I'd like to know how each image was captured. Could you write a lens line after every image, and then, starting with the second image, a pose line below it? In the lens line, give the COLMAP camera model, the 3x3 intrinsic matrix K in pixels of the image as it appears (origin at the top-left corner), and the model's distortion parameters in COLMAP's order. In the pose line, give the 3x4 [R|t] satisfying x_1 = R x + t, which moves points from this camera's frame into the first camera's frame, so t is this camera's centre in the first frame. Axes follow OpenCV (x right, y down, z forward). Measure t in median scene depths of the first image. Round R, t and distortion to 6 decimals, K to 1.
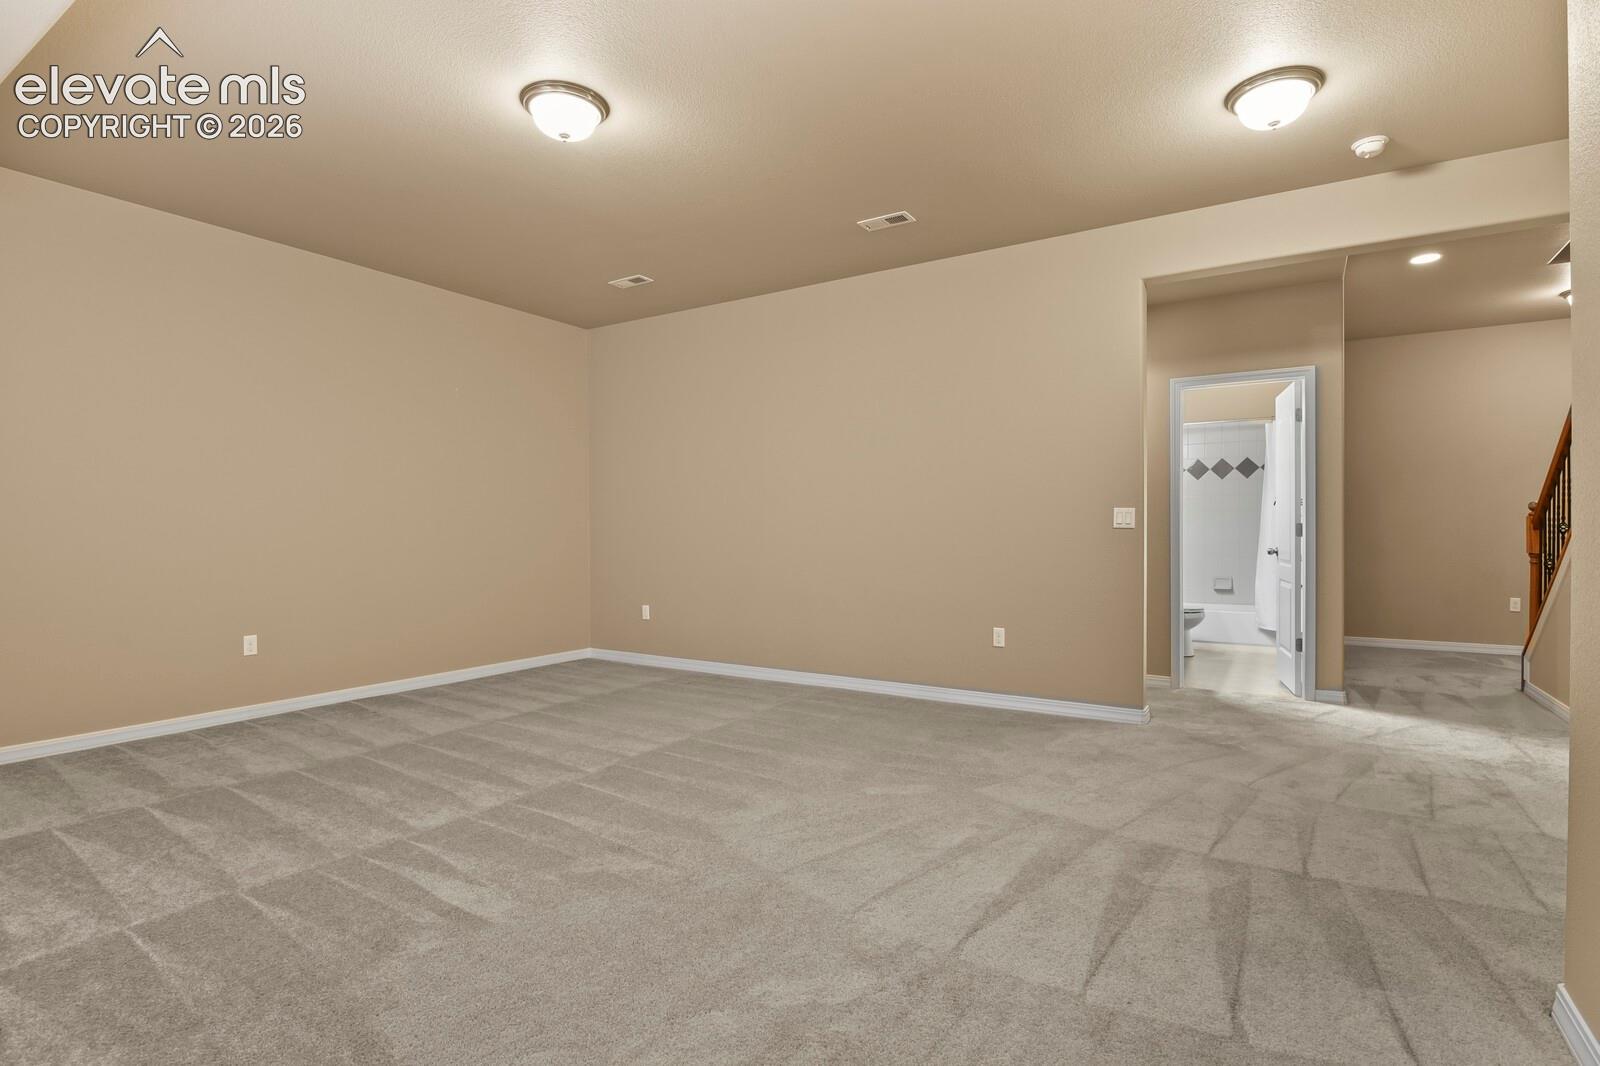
lens RADIAL K [[775.7, 0, 810.1], [0, 775.7, 533.0], [0, 0, 1]] dist [-0.006415, -0.008884]
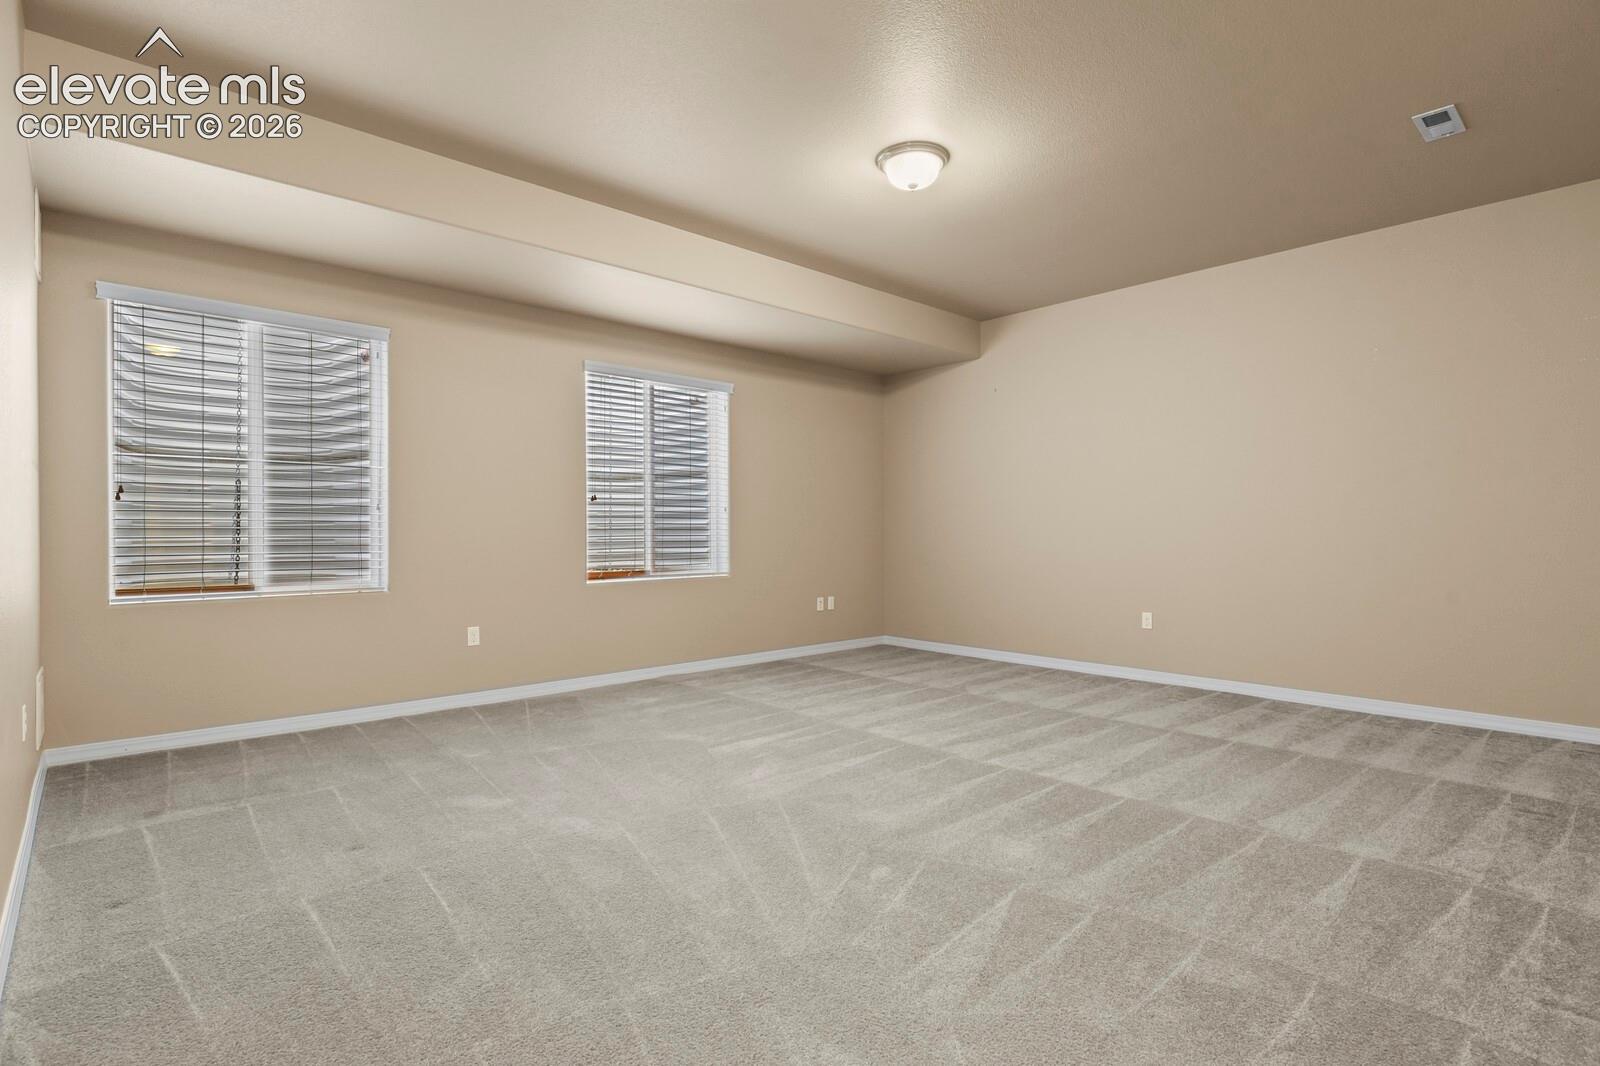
lens RADIAL K [[775.7, 0, 810.1], [0, 775.7, 533.0], [0, 0, 1]] dist [-0.006415, -0.008884]
pose [[-0.269289, 0.005807, -0.963042, 0.781728], [-0.001573, 0.999978, 0.006470, -0.000061], [0.963058, 0.003257, -0.269274, 1.076360]]
